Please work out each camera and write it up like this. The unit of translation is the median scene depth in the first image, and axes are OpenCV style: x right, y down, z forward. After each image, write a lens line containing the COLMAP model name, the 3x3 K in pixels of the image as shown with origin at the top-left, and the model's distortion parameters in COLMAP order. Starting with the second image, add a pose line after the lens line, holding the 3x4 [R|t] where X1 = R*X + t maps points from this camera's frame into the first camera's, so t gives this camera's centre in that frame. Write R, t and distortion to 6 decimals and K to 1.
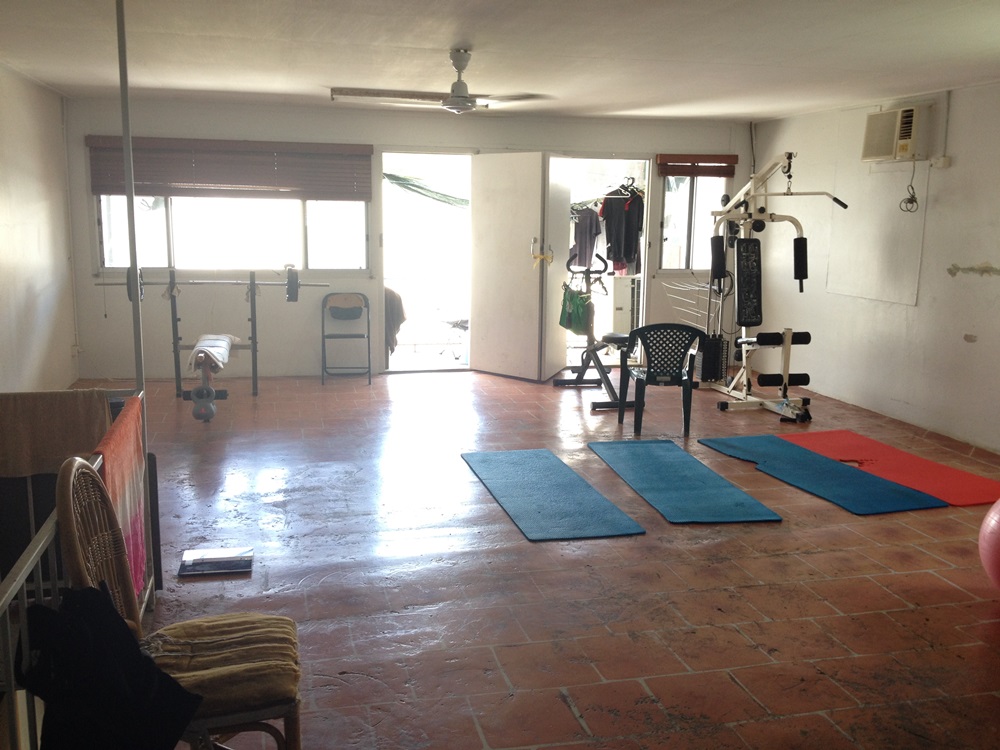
lens RADIAL K [[949.9, 0, 498.9], [0, 949.9, 376.3], [0, 0, 1]] dist [0.080422, 0.000000]
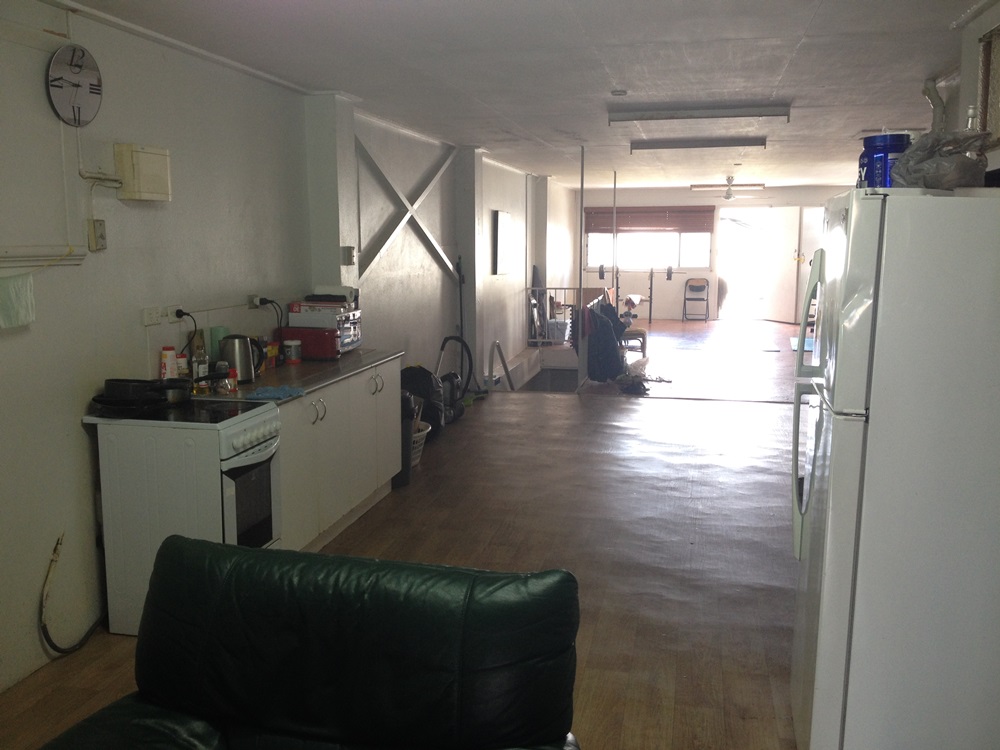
lens RADIAL K [[949.9, 0, 498.7], [0, 949.9, 375.0], [0, 0, 1]] dist [0.080422, 0.000000]
pose [[0.907841, 0.046335, -0.416746, 0.317948], [-0.056075, 0.998364, -0.011152, 0.167842], [0.415547, 0.033493, 0.908955, -1.035990]]
